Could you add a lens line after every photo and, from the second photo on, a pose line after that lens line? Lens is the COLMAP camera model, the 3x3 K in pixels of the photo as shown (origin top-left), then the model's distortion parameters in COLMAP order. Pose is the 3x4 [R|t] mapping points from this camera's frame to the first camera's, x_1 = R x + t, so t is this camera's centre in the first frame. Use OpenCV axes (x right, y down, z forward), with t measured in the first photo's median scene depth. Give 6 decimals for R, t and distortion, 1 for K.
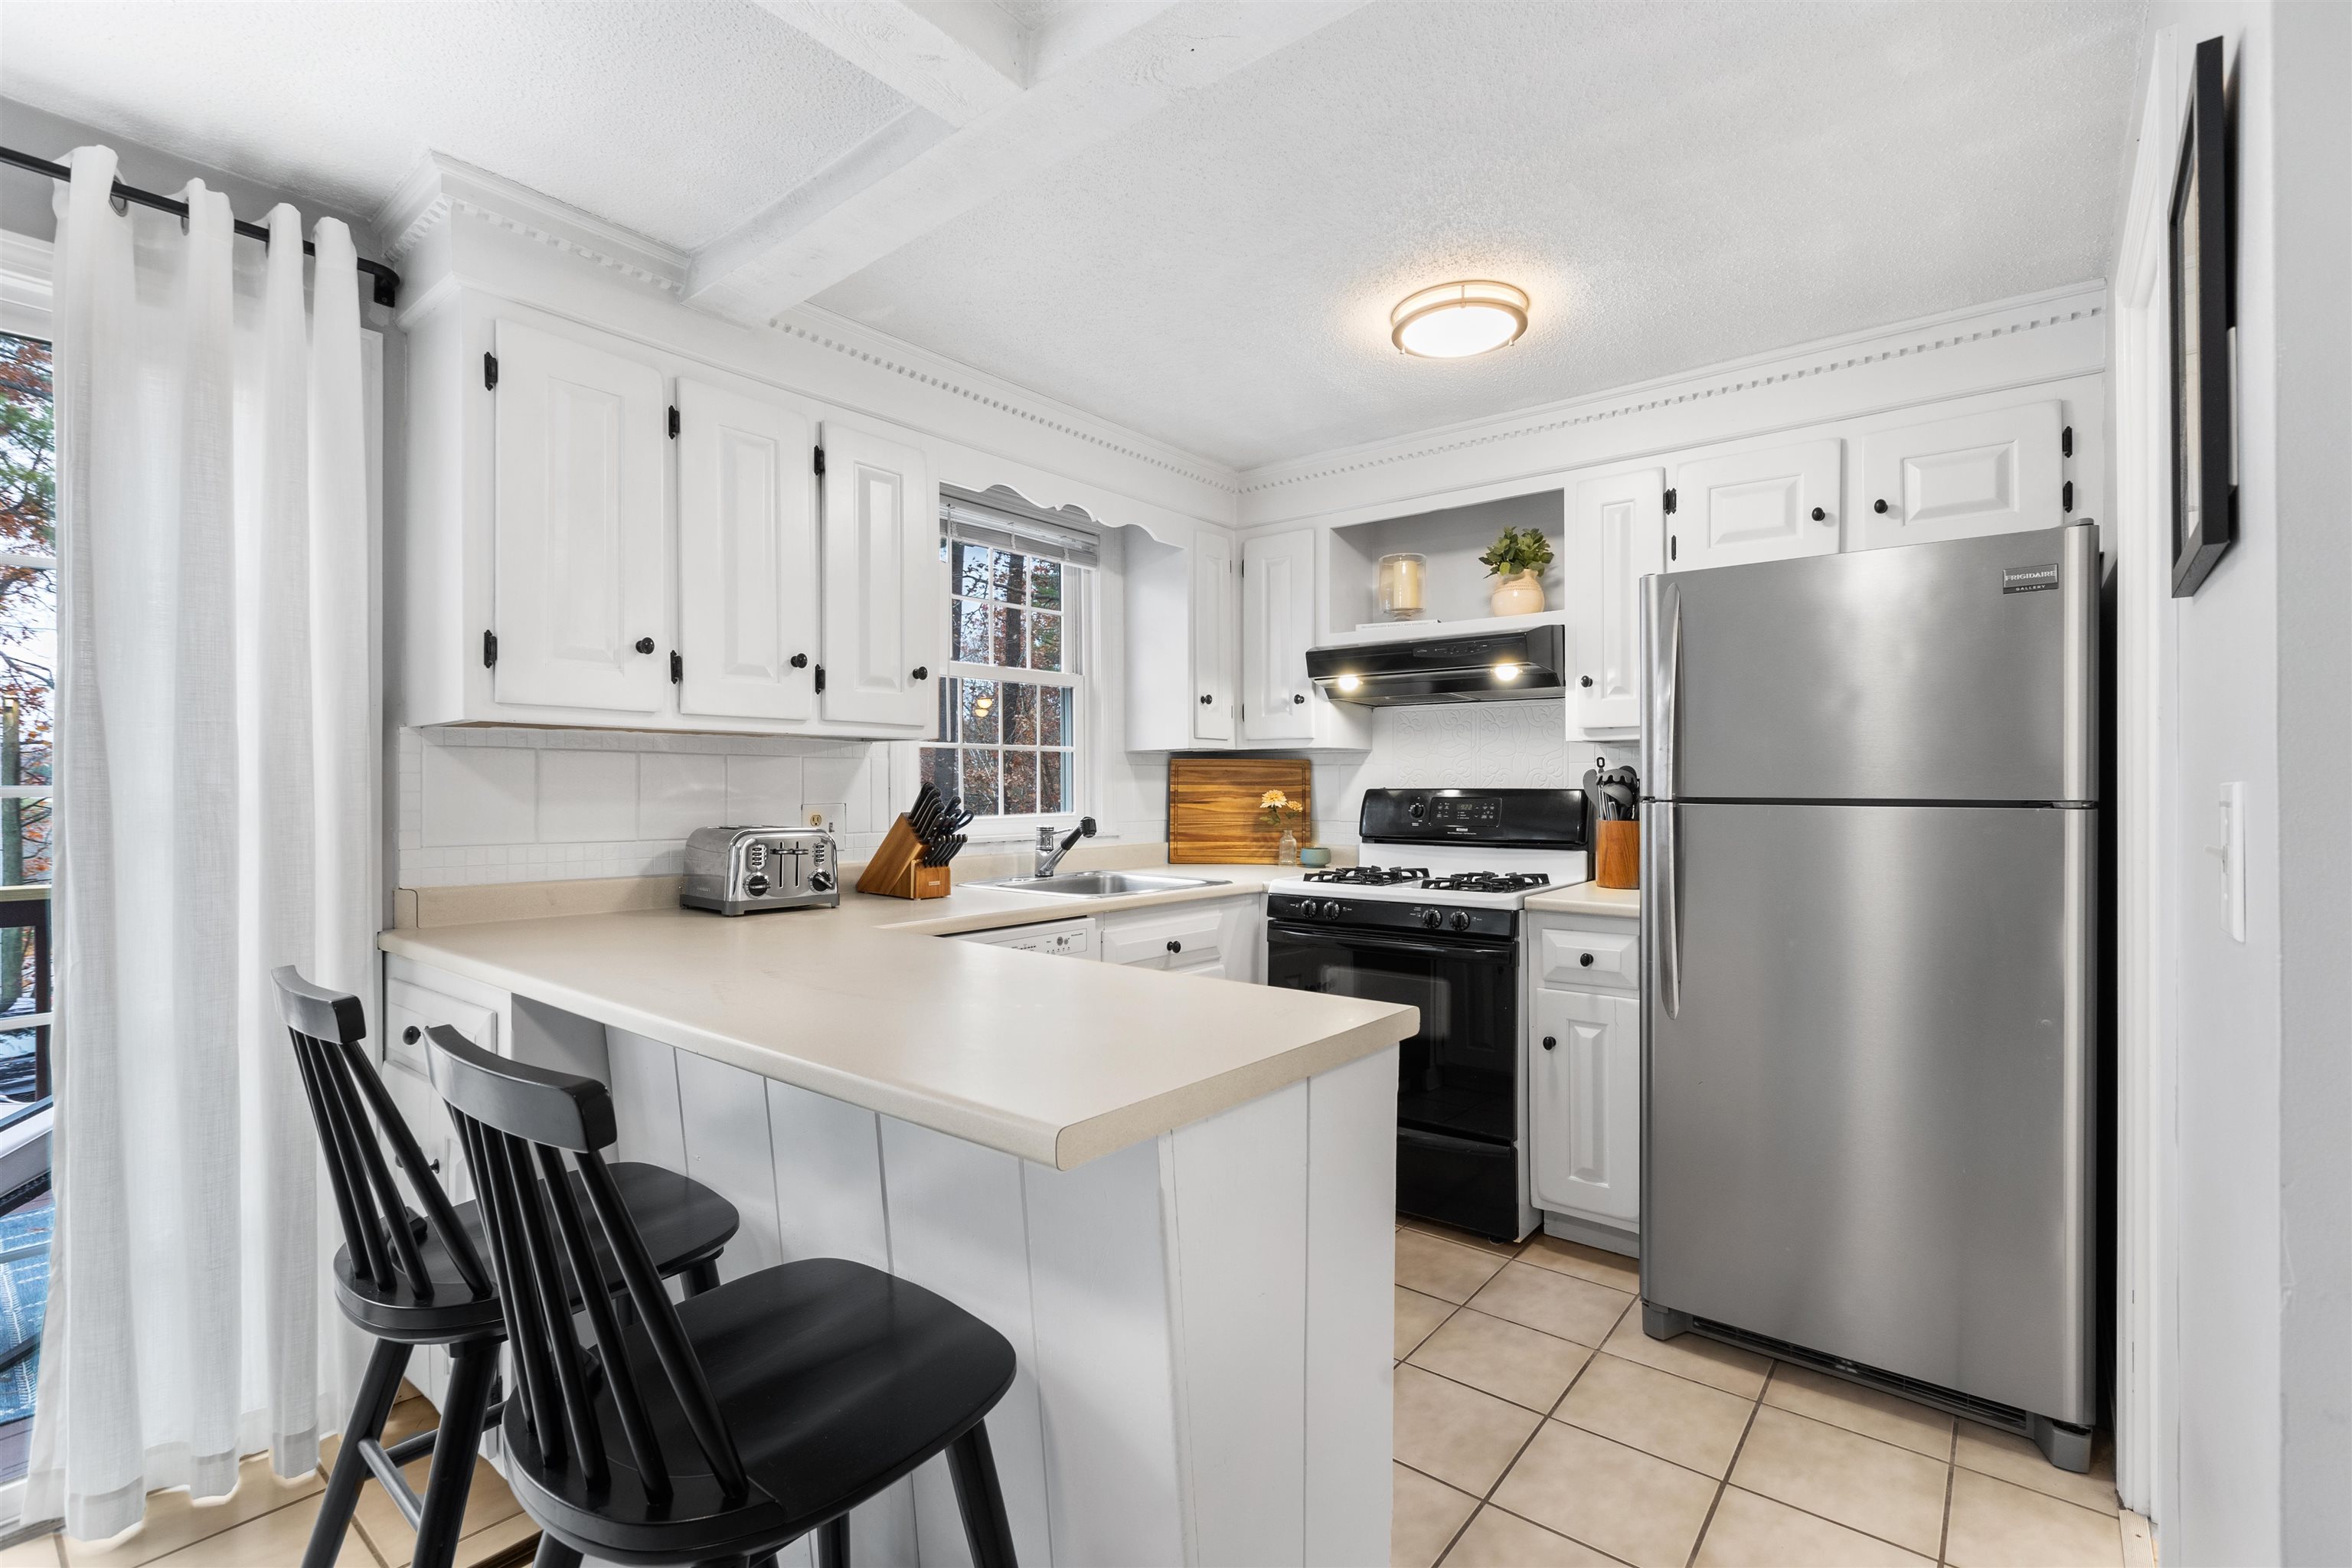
lens RADIAL K [[1074.4, 0, 1169.8], [0, 1074.4, 795.8], [0, 0, 1]] dist [0.000994, -0.001847]
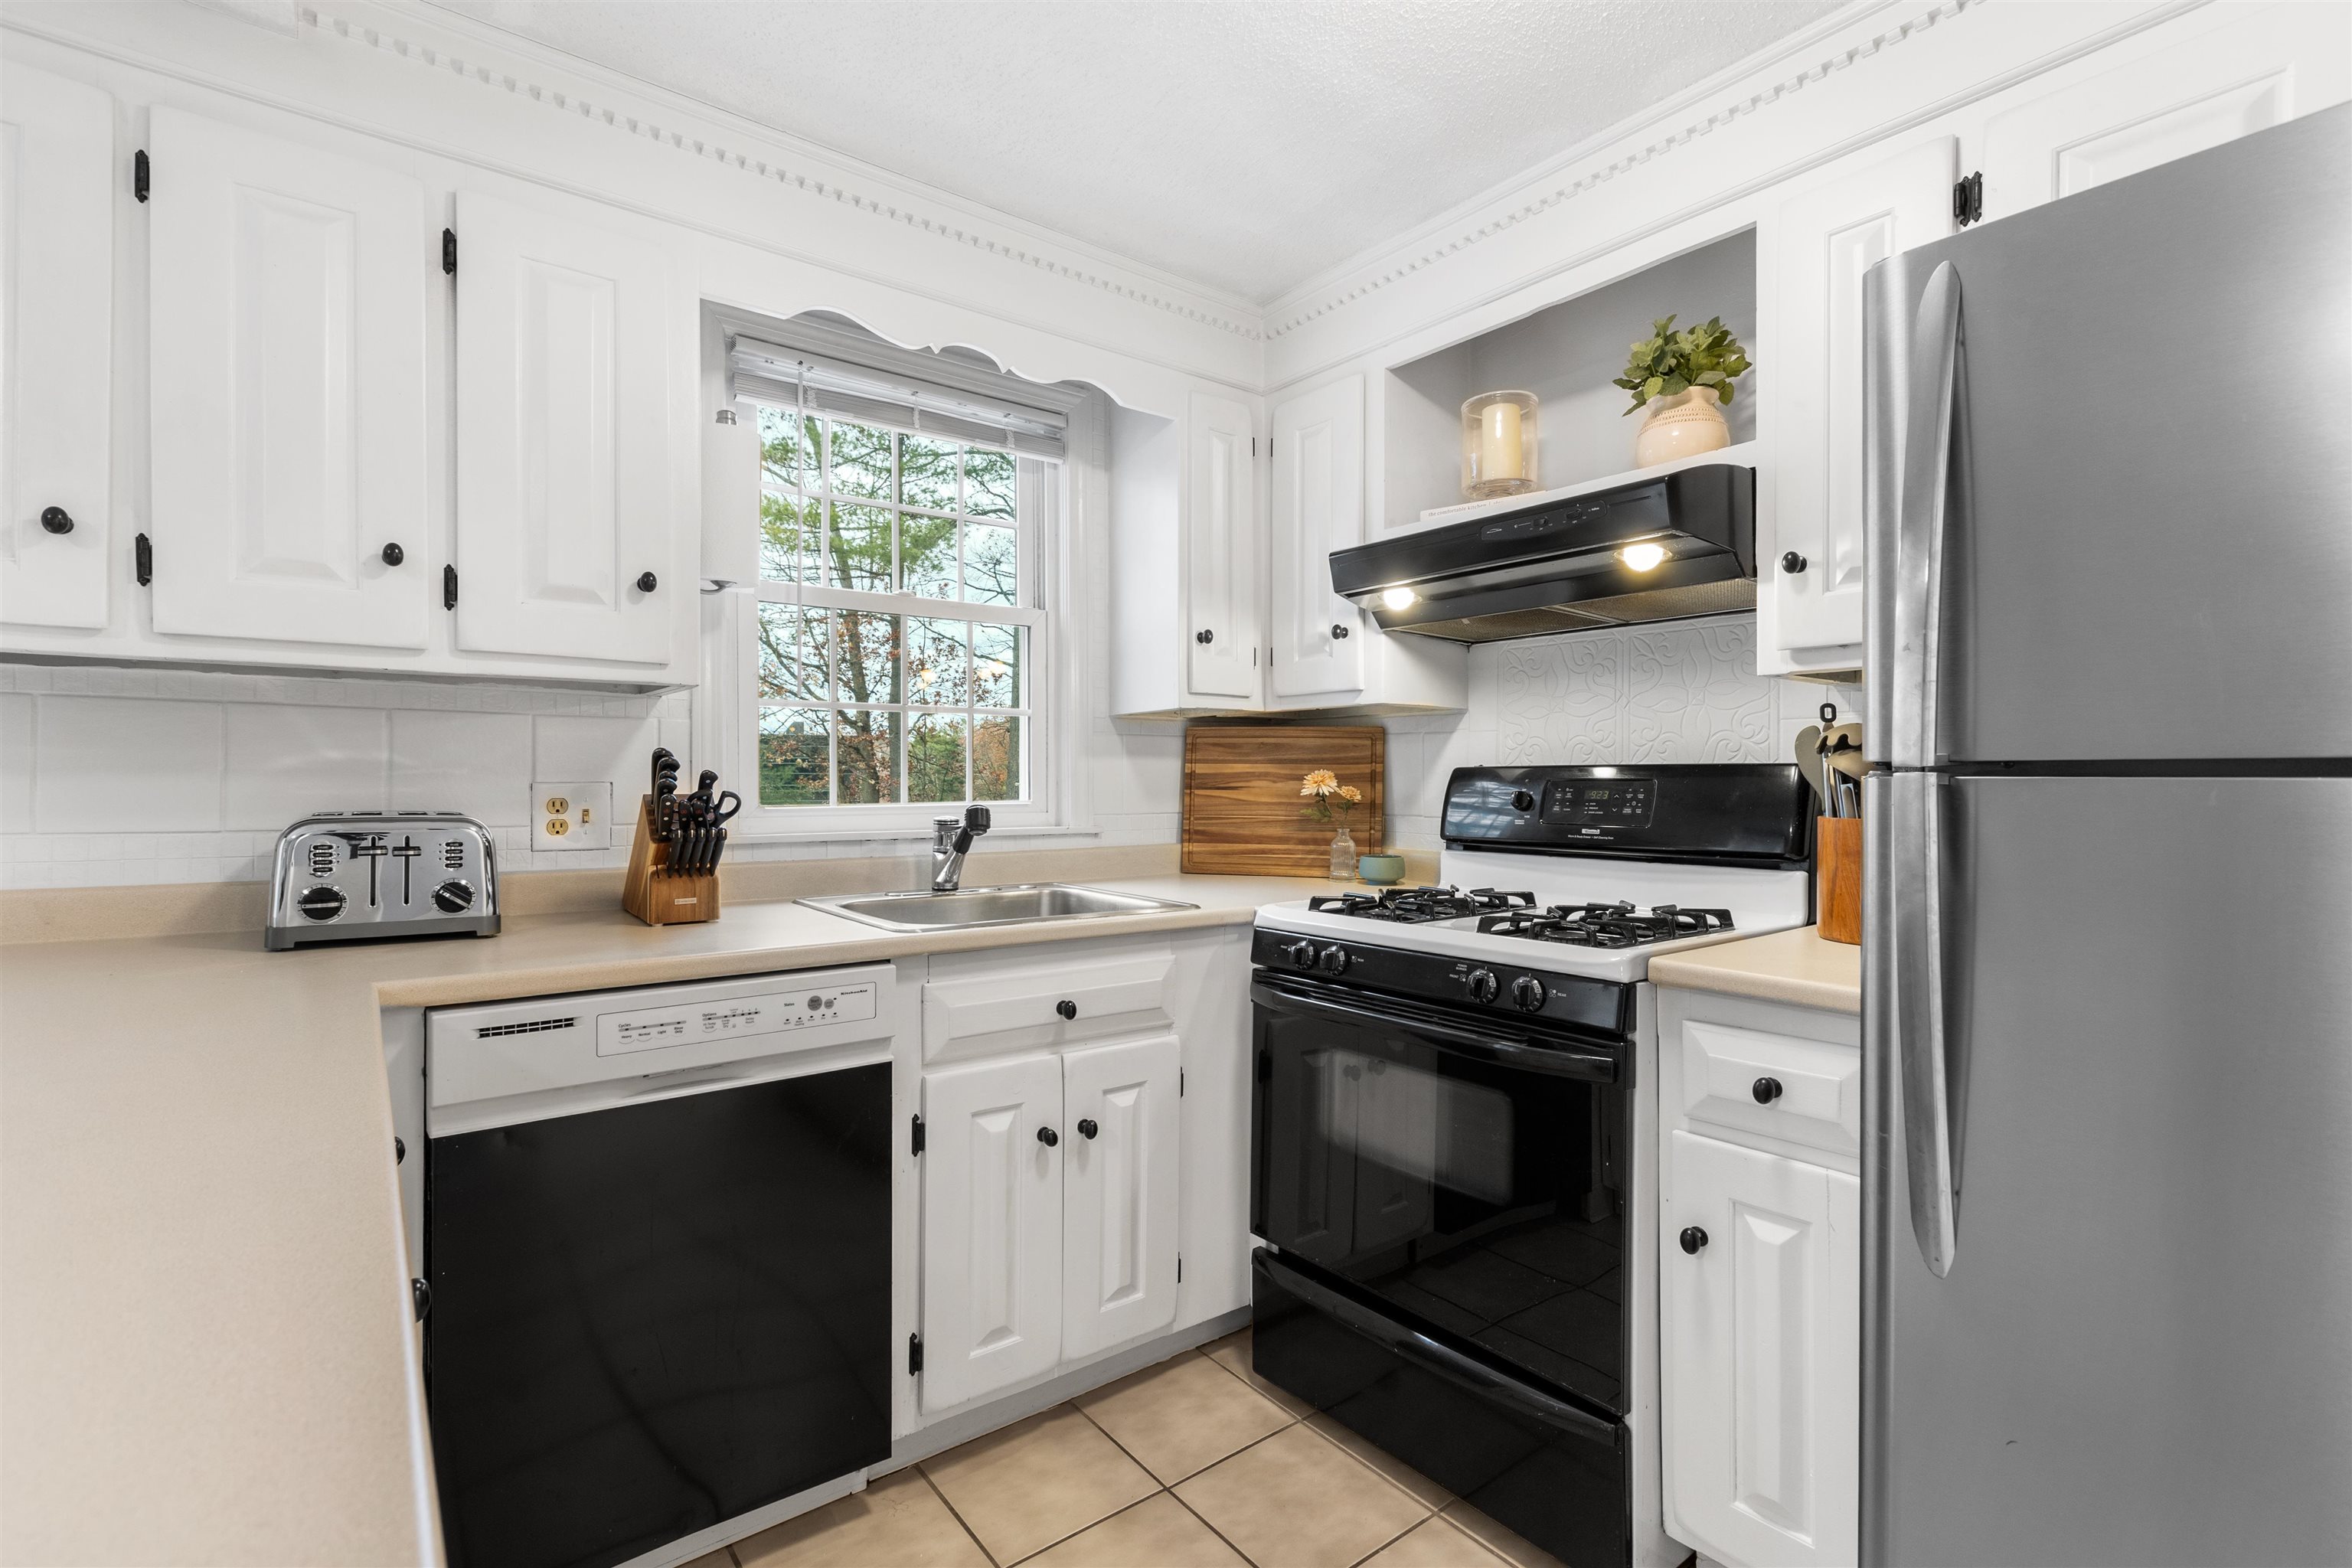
lens RADIAL K [[1074.4, 0, 1164.0], [0, 1074.4, 790.9], [0, 0, 1]] dist [0.000994, -0.001847]
pose [[0.970728, 0.004060, -0.240147, 0.210720], [-0.004364, 0.999990, -0.000735, 0.011495], [0.240142, 0.001762, 0.970736, 0.397307]]
